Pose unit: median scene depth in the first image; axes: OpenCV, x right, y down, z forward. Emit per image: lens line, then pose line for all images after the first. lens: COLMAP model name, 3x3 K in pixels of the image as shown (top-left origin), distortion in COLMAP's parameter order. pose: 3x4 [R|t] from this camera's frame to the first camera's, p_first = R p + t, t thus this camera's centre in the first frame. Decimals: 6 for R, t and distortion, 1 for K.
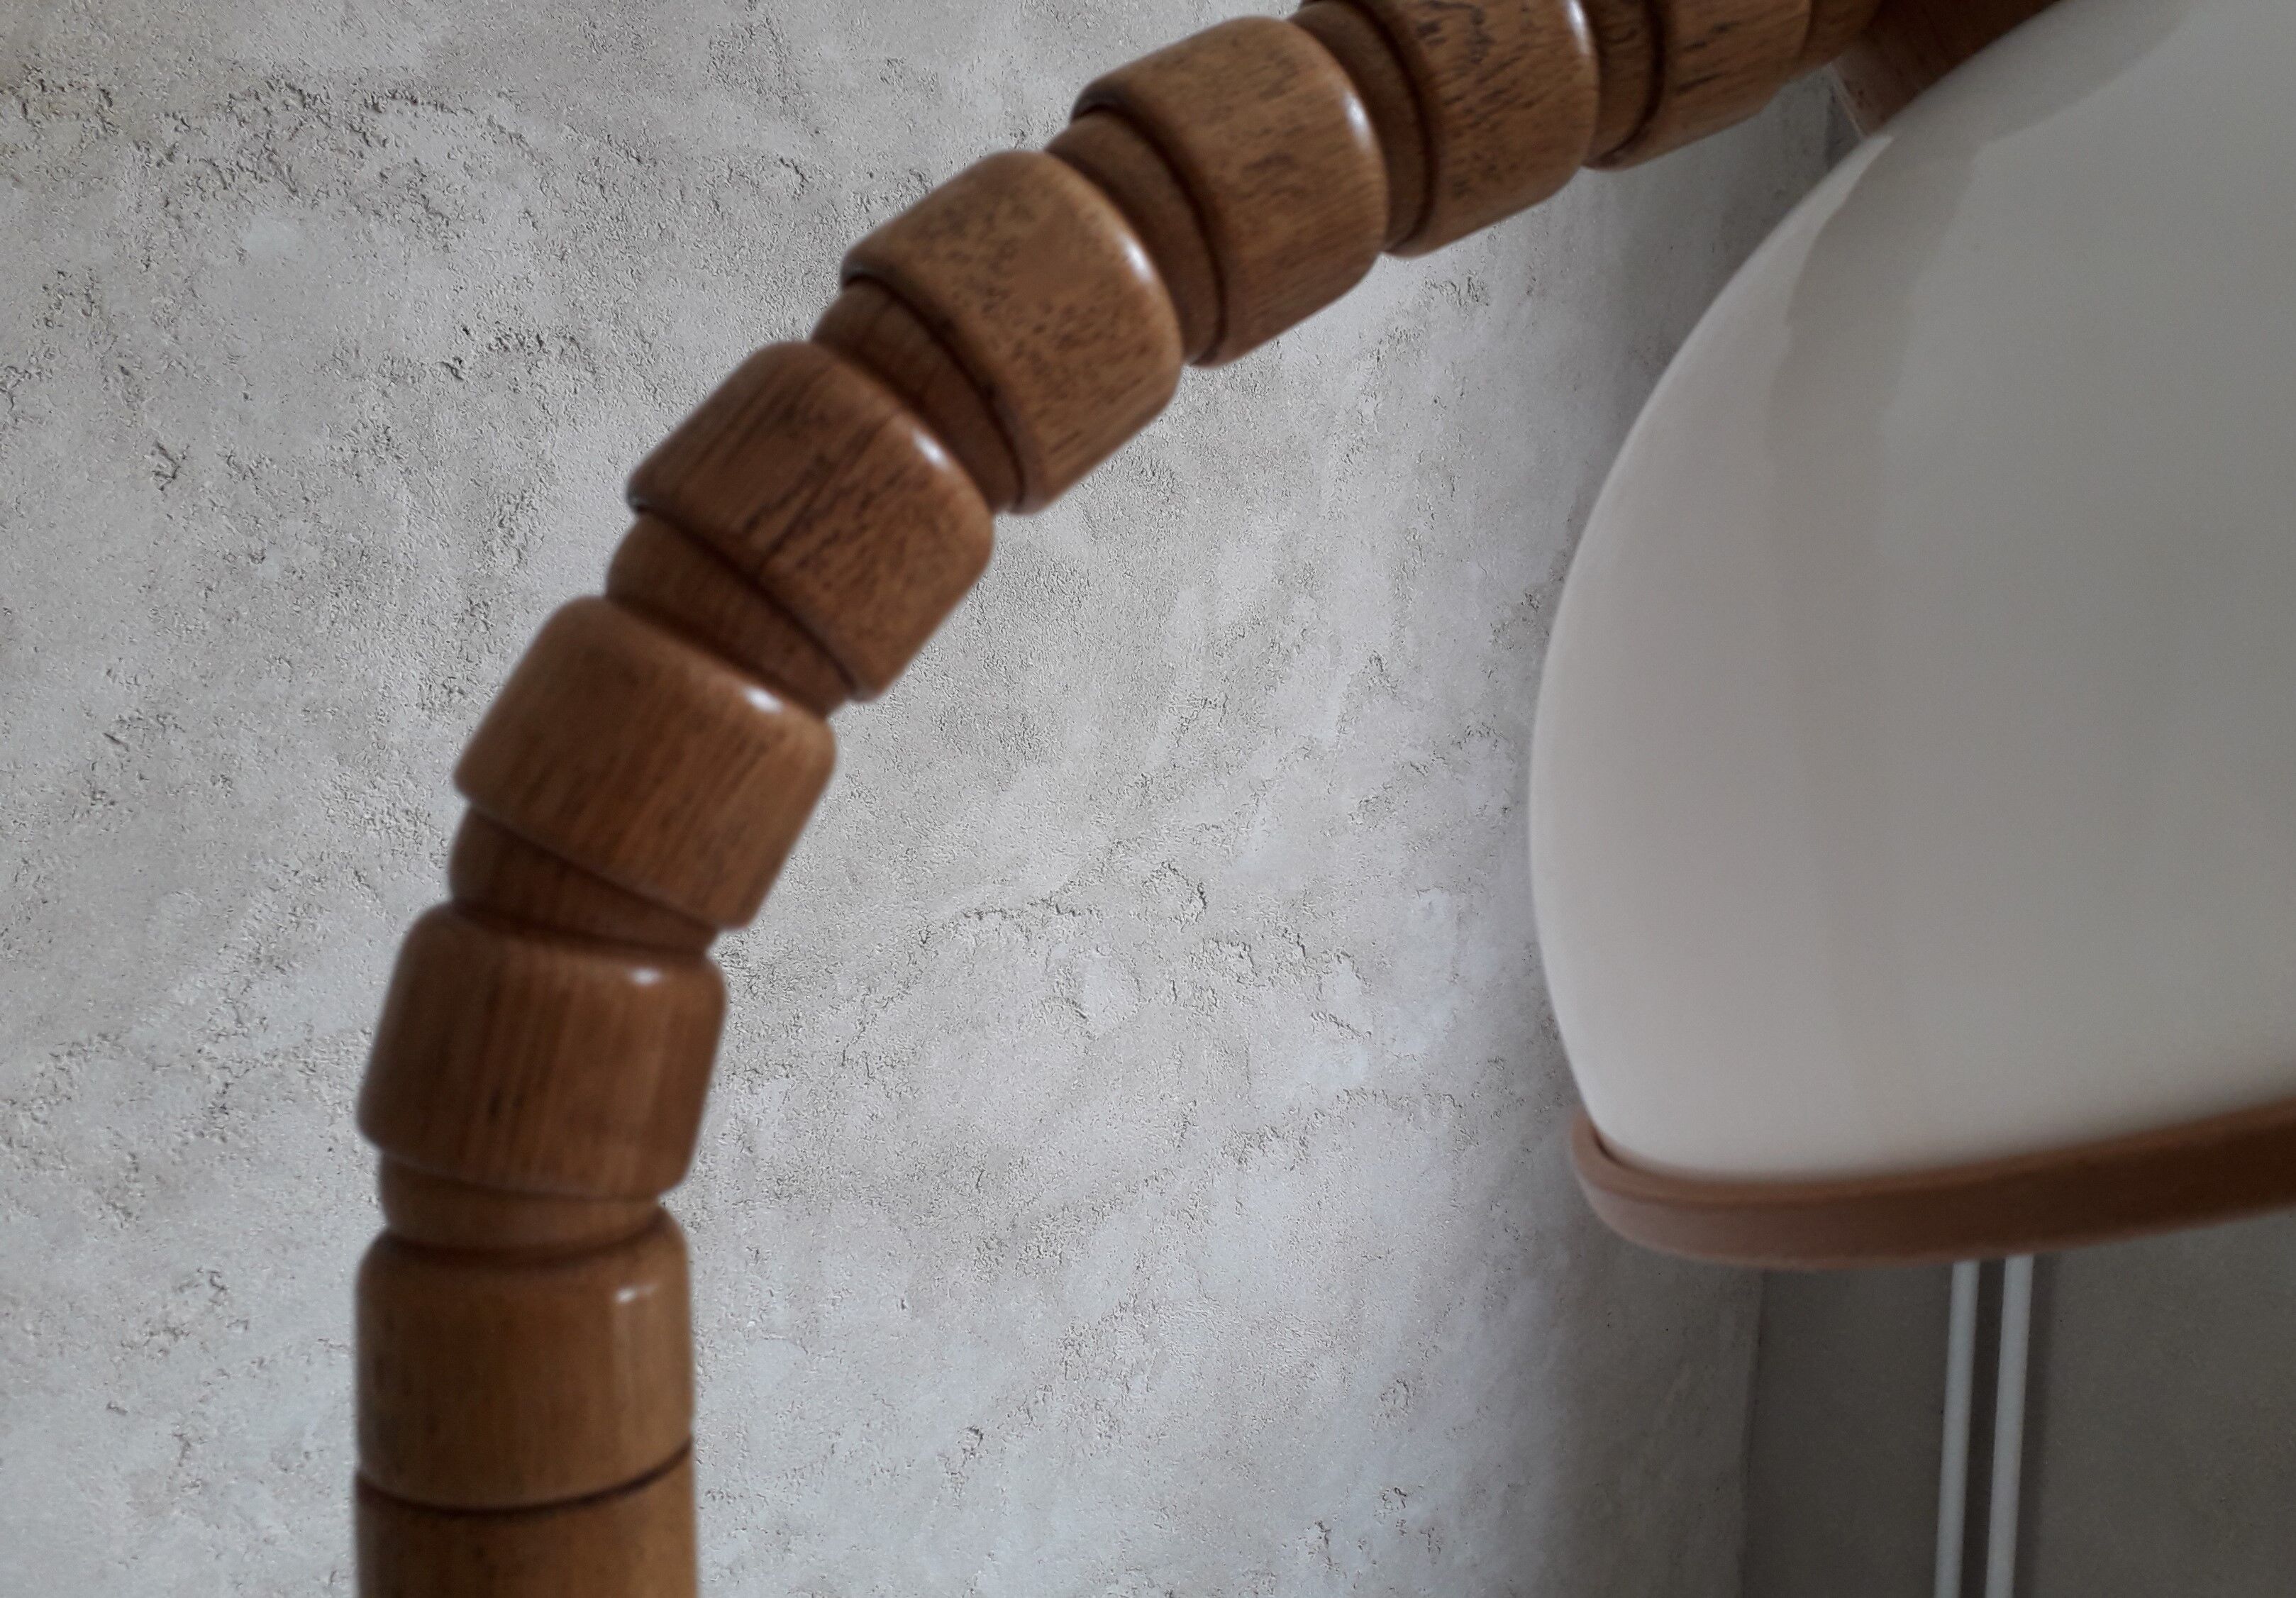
lens RADIAL K [[1906.1, 0, 1222.5], [0, 1906.1, 848.8], [0, 0, 1]] dist [0.067908, -0.089301]
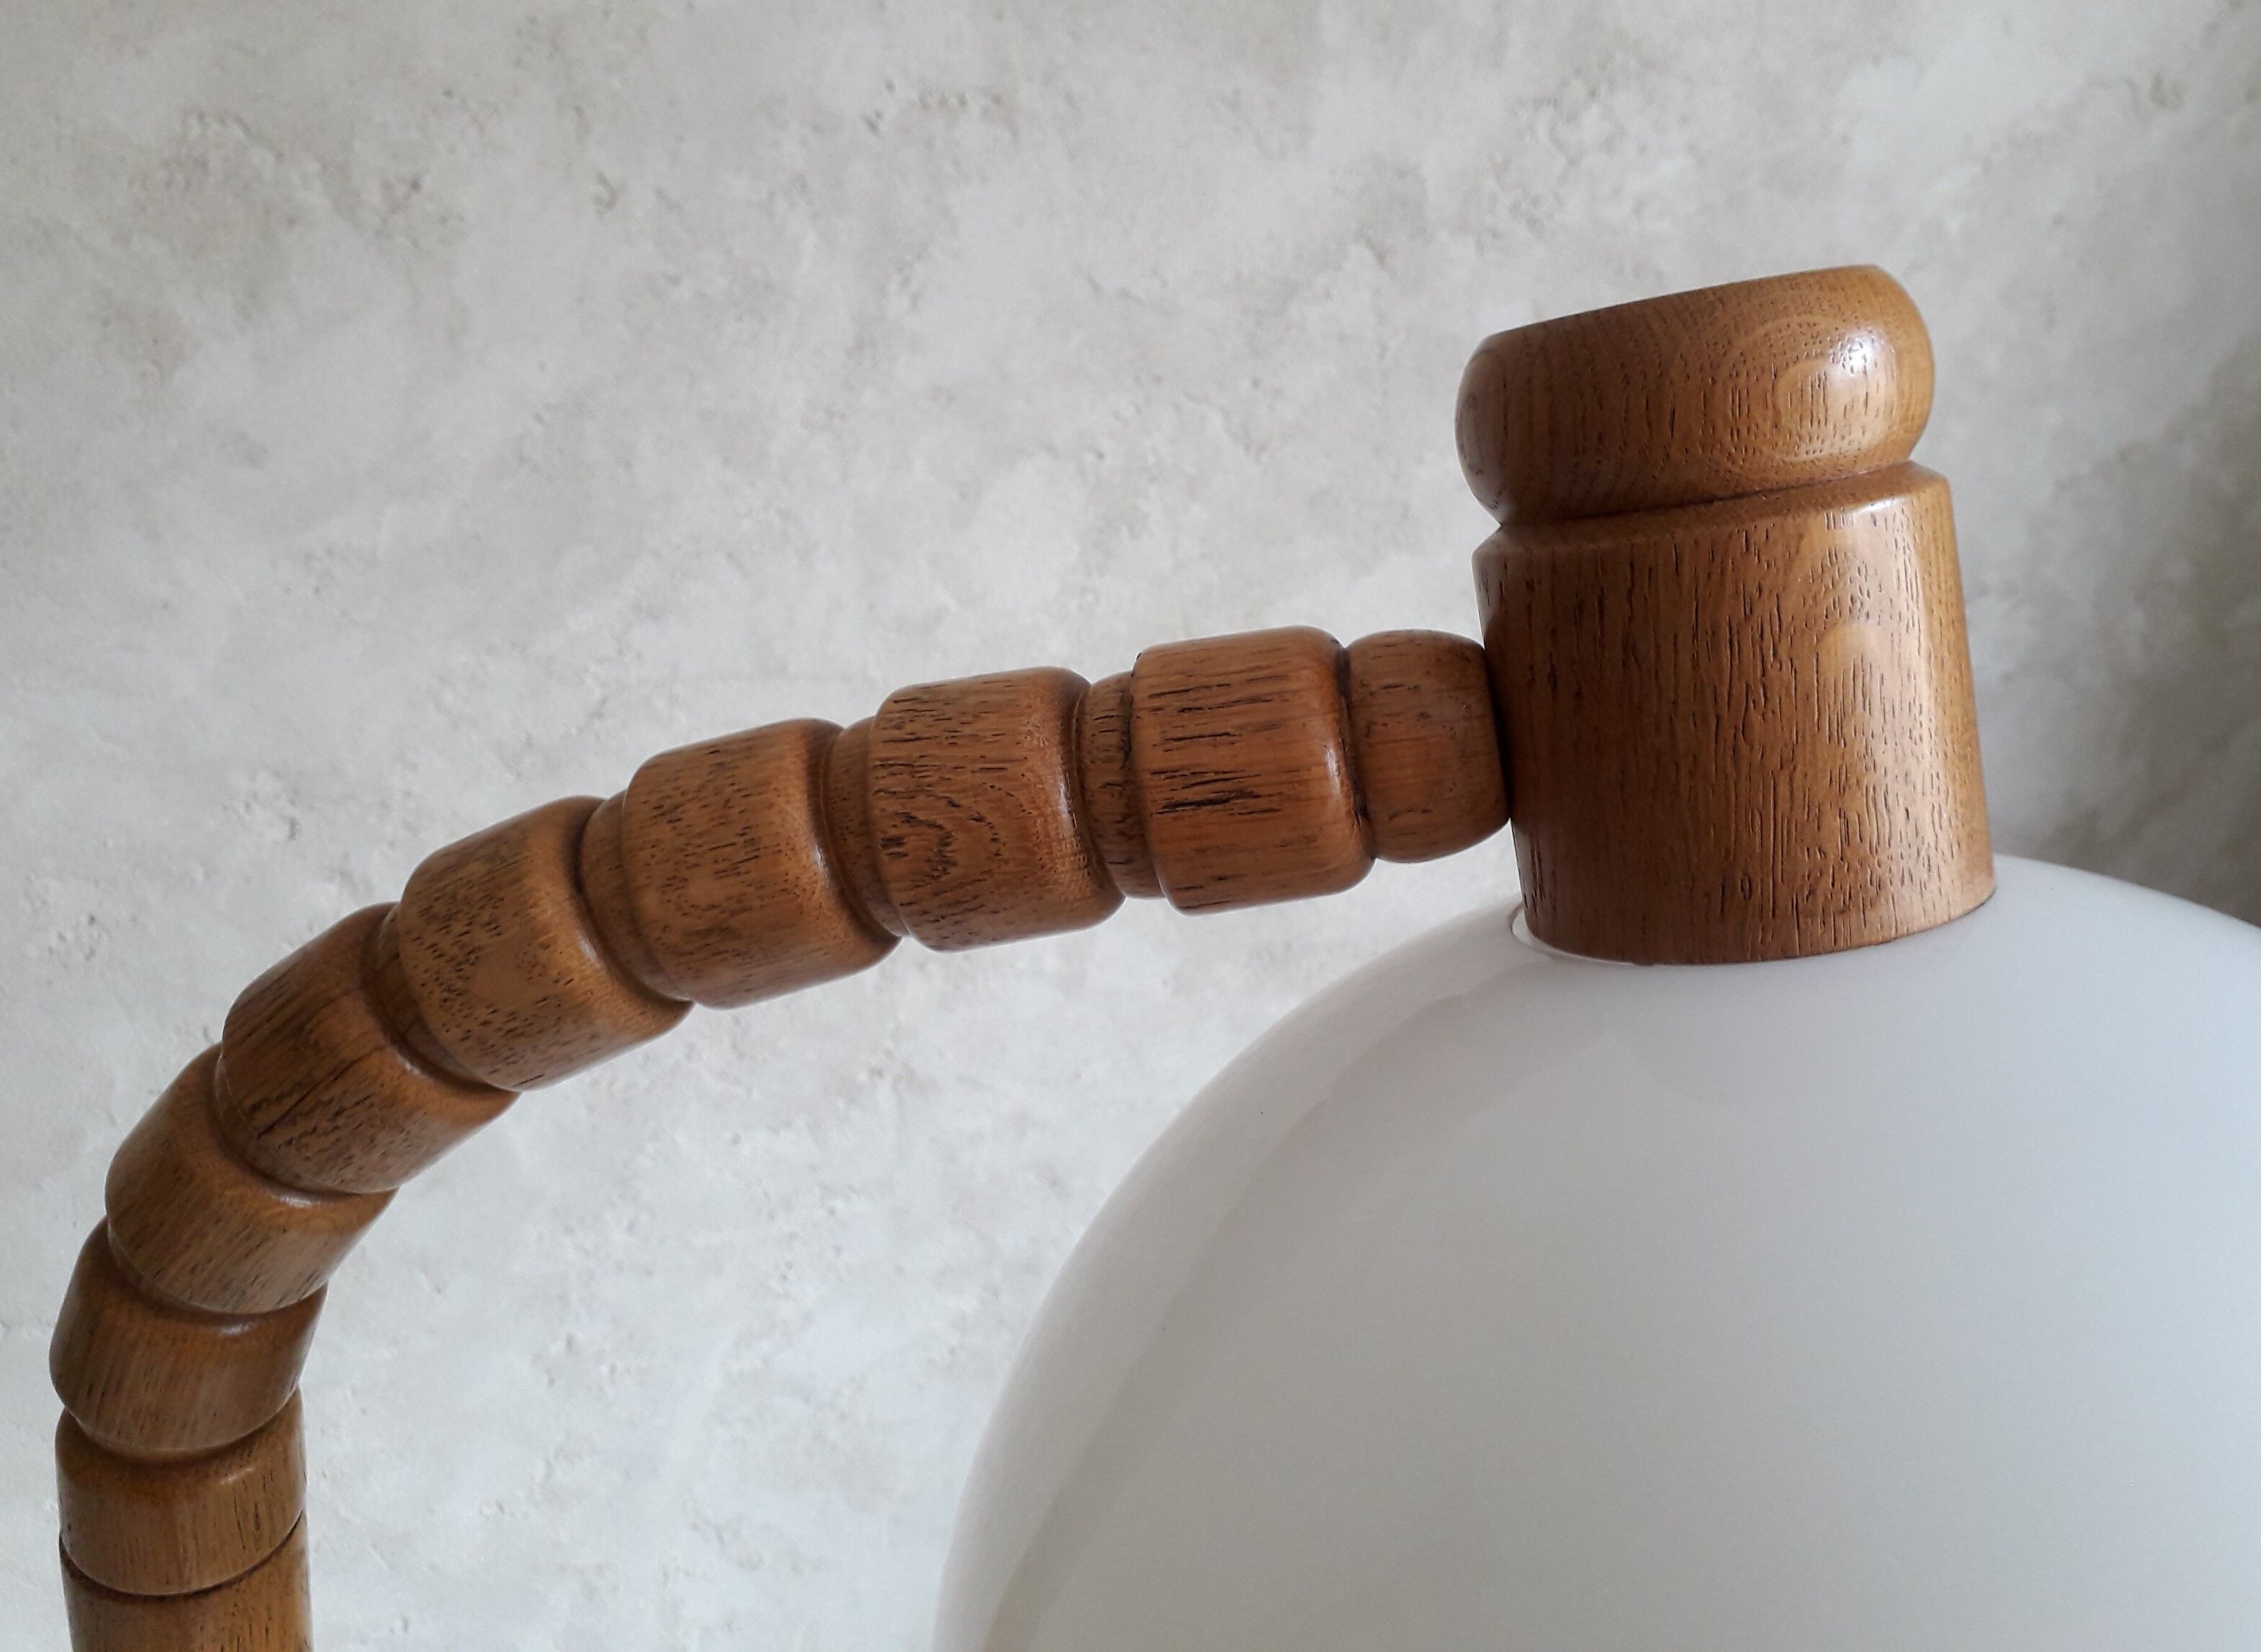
lens RADIAL K [[2000.4, 0, 1227.1], [0, 2000.4, 768.4], [0, 0, 1]] dist [0.032813, -0.062697]
pose [[0.875070, 0.353304, -0.330800, 0.255005], [-0.231799, 0.905921, 0.354369, -0.370162], [0.424878, -0.233419, 0.874639, 0.054028]]
